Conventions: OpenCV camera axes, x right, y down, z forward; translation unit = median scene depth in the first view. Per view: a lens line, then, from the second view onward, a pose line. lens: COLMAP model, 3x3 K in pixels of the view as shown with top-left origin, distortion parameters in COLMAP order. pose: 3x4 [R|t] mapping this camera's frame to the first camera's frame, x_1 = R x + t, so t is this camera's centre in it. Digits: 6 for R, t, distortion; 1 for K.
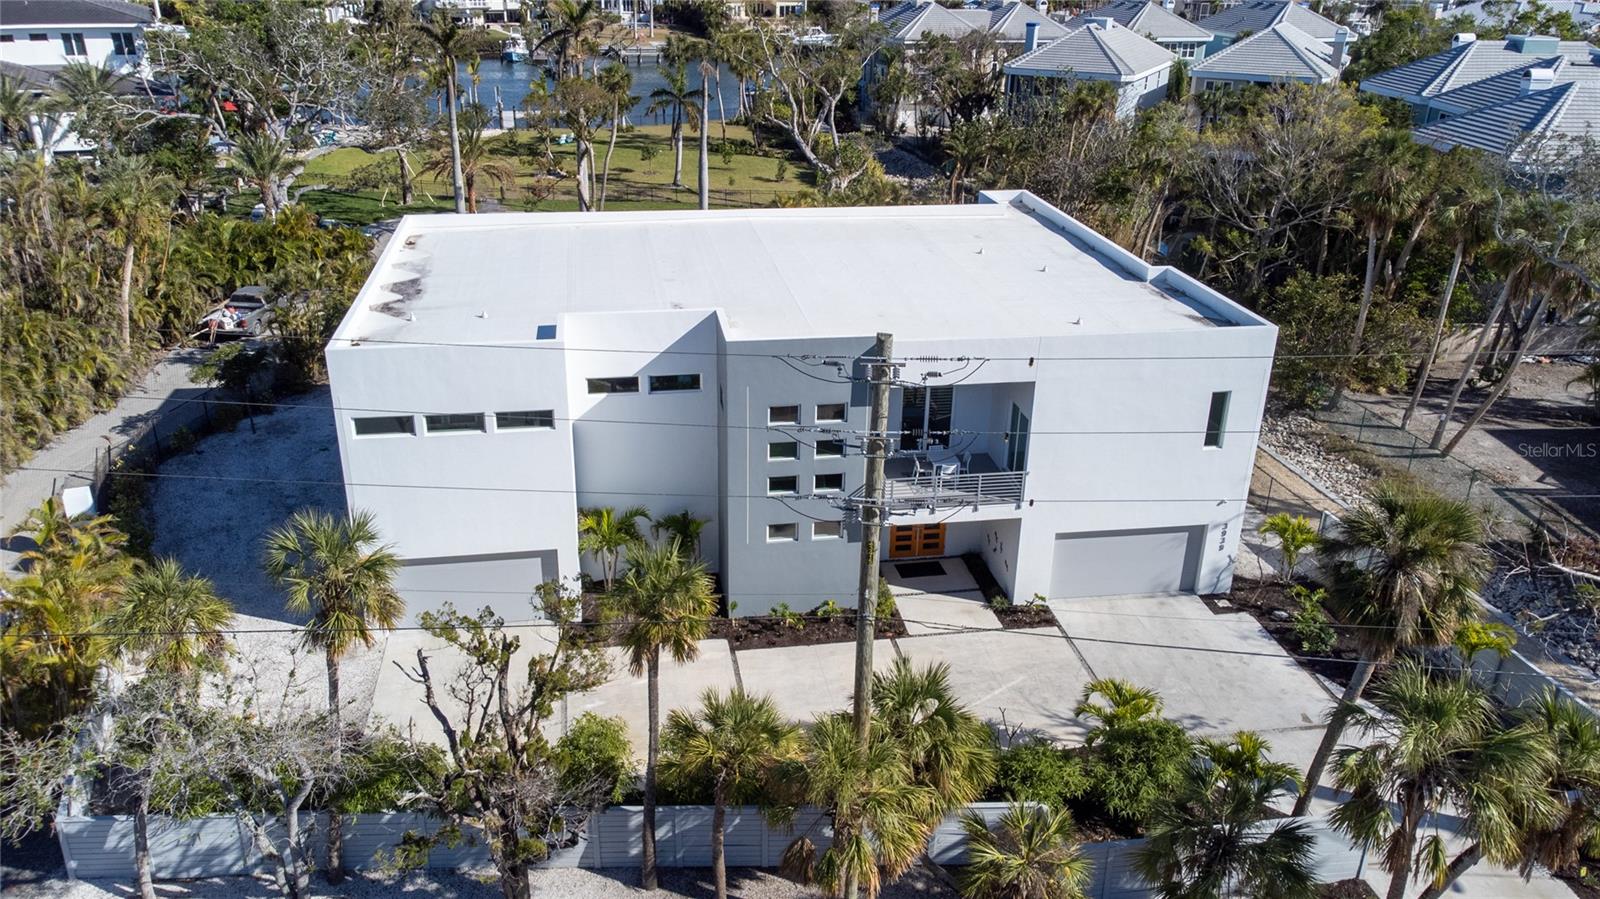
lens RADIAL K [[1168.2, 0, 797.3], [0, 1168.2, 457.5], [0, 0, 1]] dist [0.047442, 0.004284]
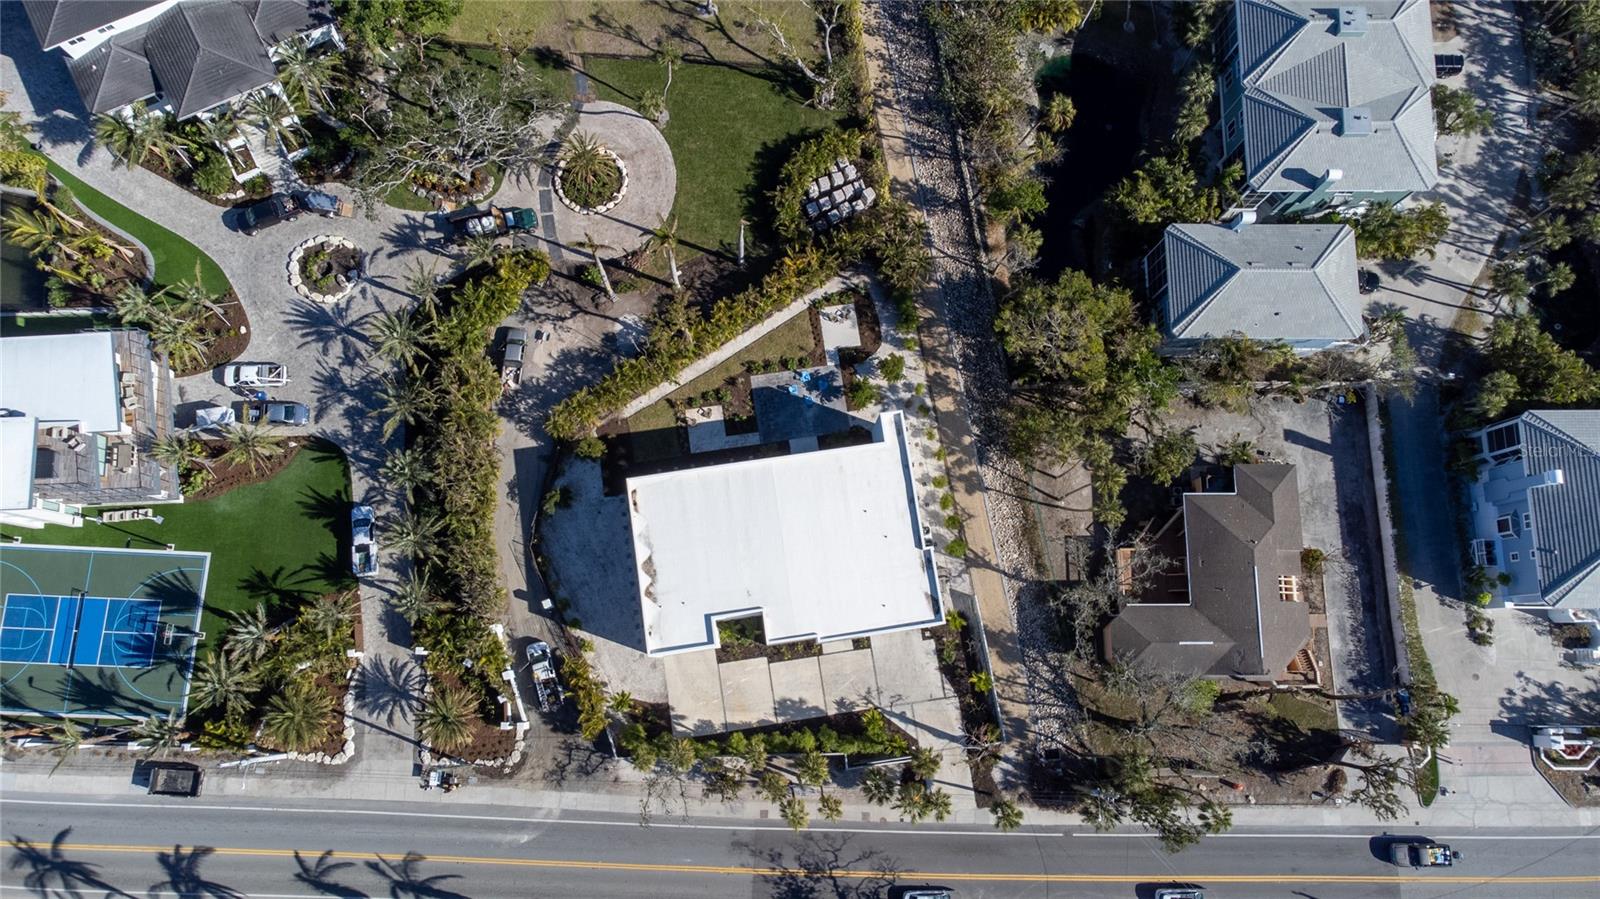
lens RADIAL K [[1133.5, 0, 795.4], [0, 1133.5, 448.9], [0, 0, 1]] dist [0.042846, -0.001509]
pose [[0.999781, 0.020633, 0.003514, -0.002125], [-0.015041, 0.591528, 0.806144, -2.638896], [0.014555, -0.806020, 0.591709, -0.379519]]
